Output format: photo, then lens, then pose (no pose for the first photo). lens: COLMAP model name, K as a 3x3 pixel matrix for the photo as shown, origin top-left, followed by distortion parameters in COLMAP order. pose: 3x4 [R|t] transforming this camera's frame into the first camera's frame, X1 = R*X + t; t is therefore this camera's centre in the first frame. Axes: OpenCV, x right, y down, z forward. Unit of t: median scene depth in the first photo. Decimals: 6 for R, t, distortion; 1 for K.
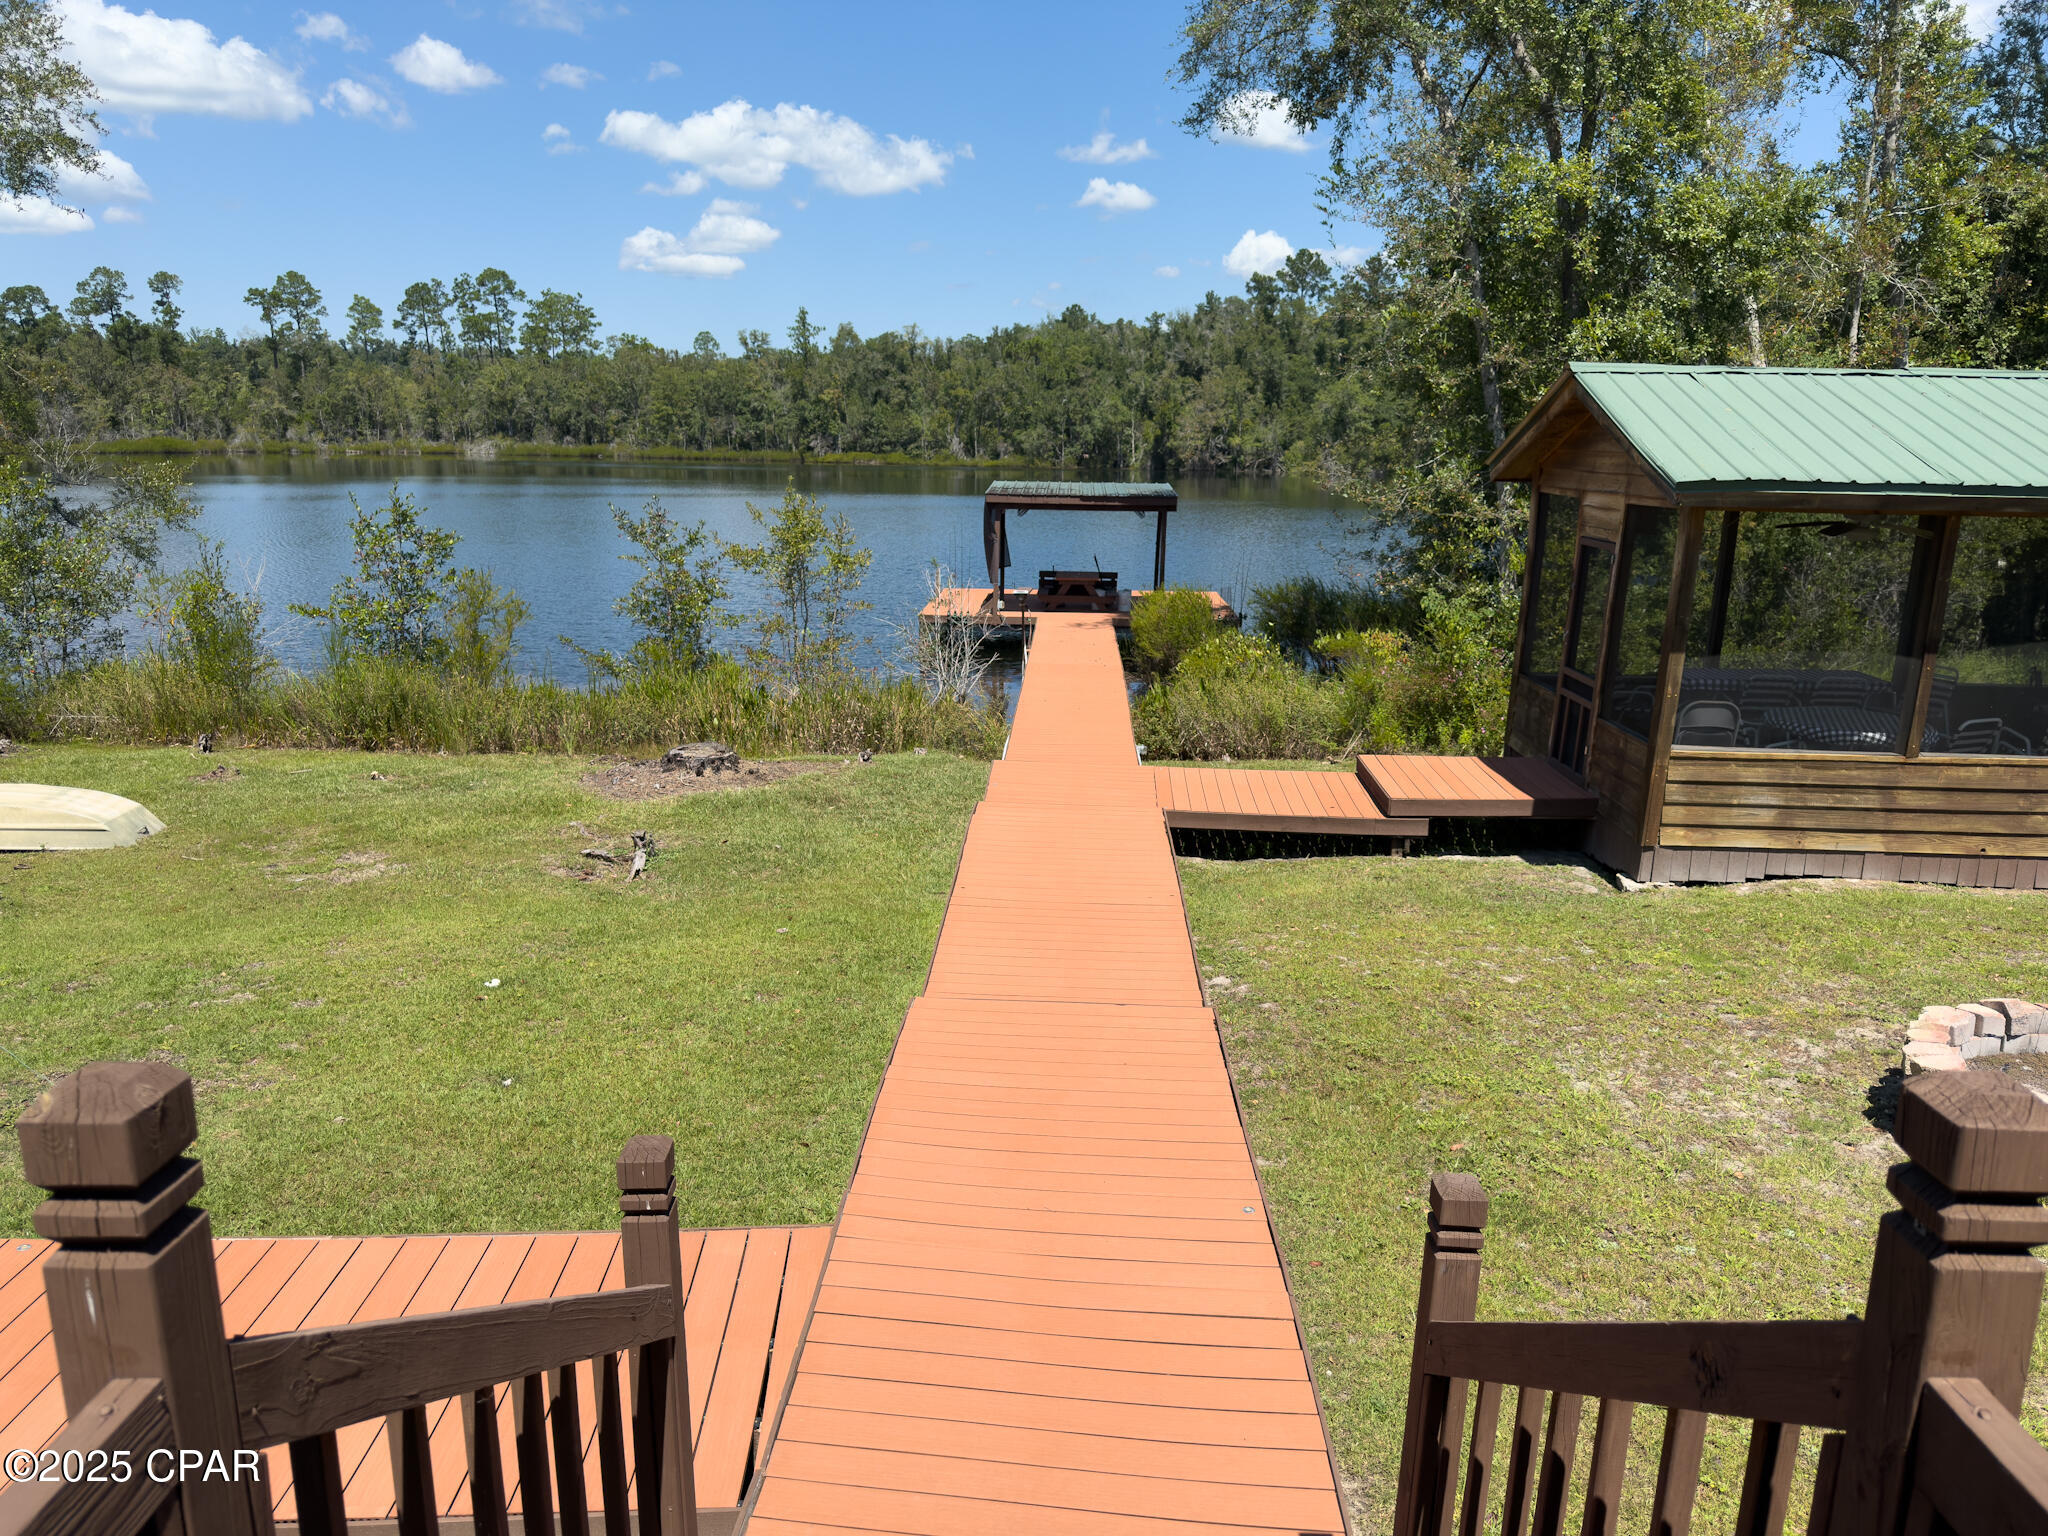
lens RADIAL K [[1402.7, 0, 1024.0], [0, 1402.7, 768.0], [0, 0, 1]] dist [0.143122, -0.229501]
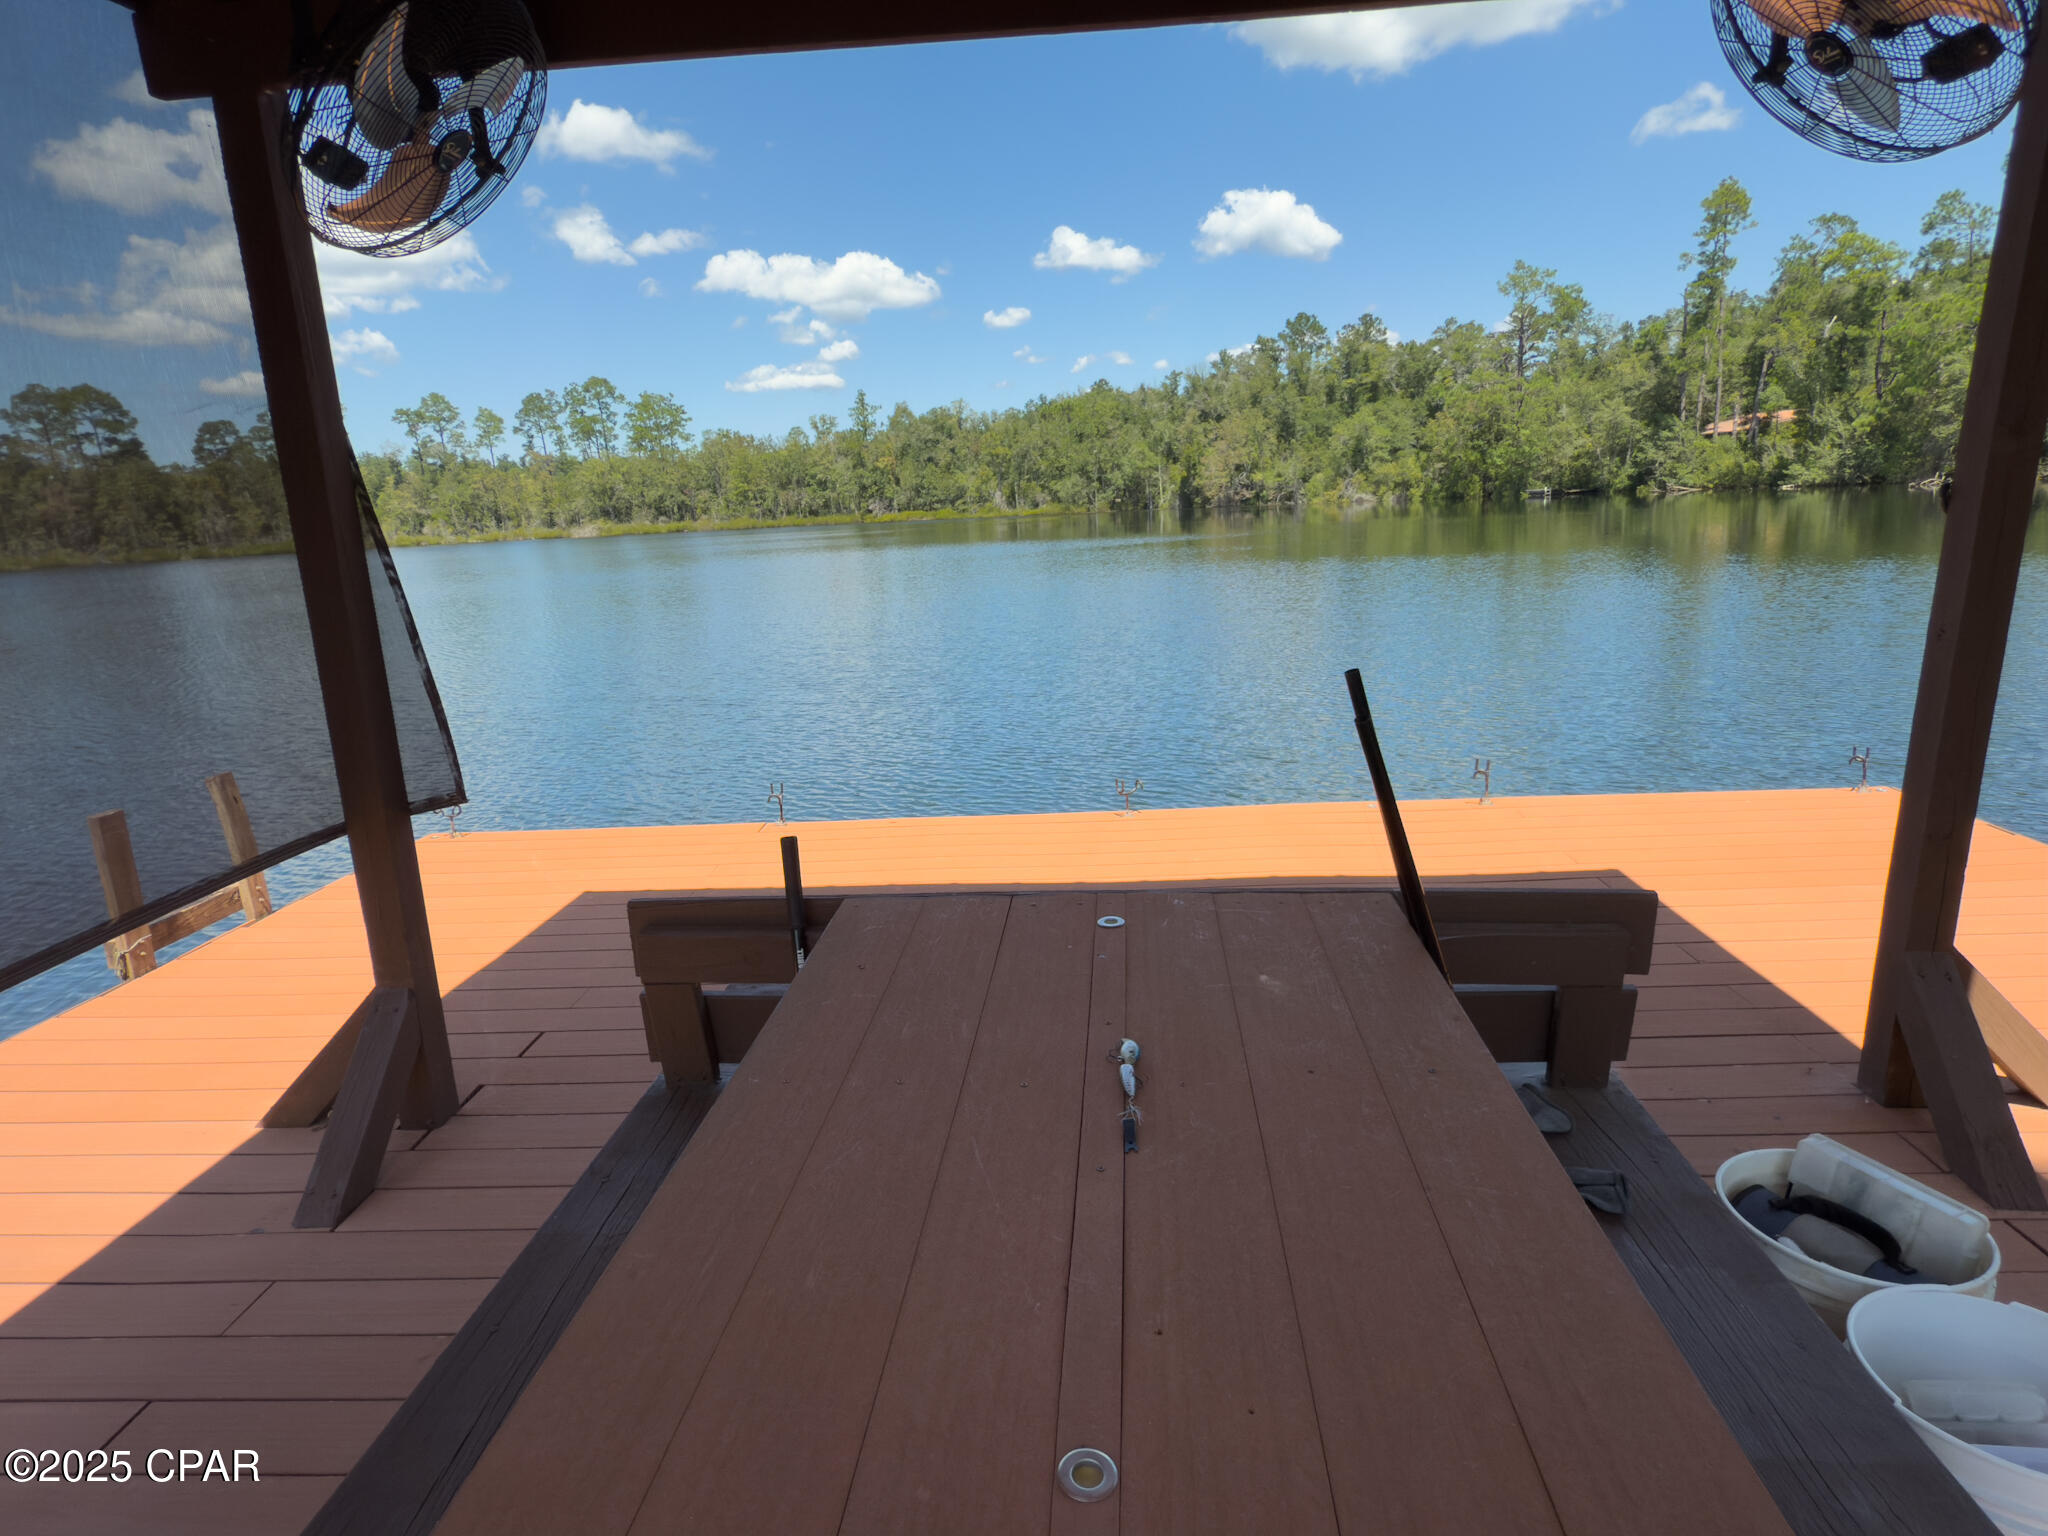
lens RADIAL K [[1126.0, 0, 1024.0], [0, 1126.0, 768.0], [0, 0, 1]] dist [-0.000087, -0.000457]
pose [[0.997504, -0.050013, -0.049849, 0.004353], [0.050097, 0.998744, 0.000438, -0.017727], [0.049765, -0.002934, 0.998757, 0.118351]]
